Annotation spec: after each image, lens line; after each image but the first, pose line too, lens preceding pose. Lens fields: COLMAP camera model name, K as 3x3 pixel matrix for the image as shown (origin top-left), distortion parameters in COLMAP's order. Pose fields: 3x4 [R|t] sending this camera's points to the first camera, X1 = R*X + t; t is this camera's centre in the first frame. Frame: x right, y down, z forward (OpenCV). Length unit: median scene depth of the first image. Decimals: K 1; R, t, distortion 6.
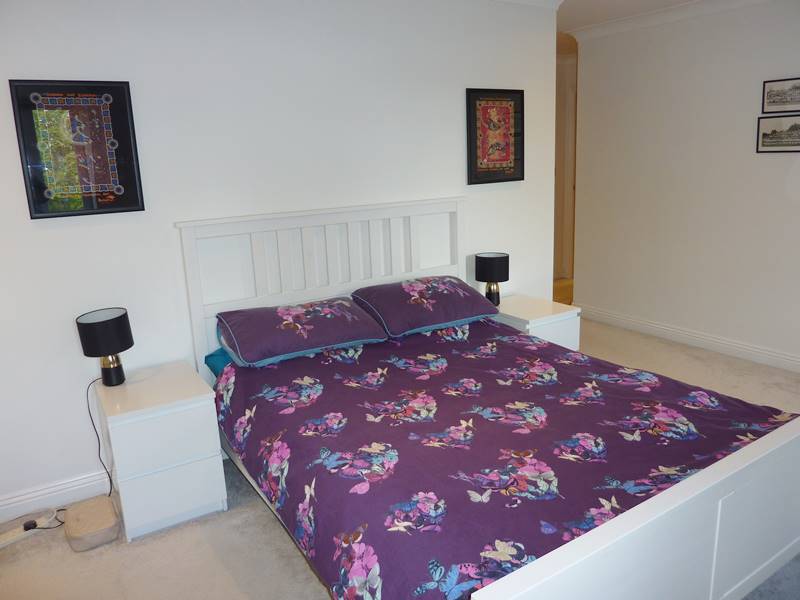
lens RADIAL K [[619.2, 0, 400.0], [0, 619.2, 300.0], [0, 0, 1]] dist [-0.014926, -0.008906]
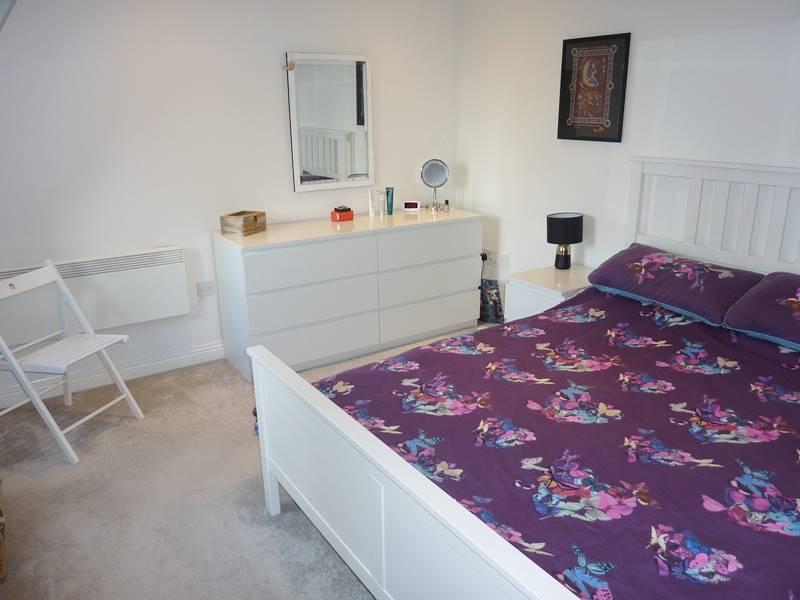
lens RADIAL K [[619.2, 0, 400.0], [0, 619.2, 300.0], [0, 0, 1]] dist [-0.014926, -0.008906]
pose [[0.009074, 0.337661, -0.941224, 0.911326], [-0.222467, 0.918355, 0.327312, -0.178779], [0.974898, 0.206421, 0.083451, 0.603069]]
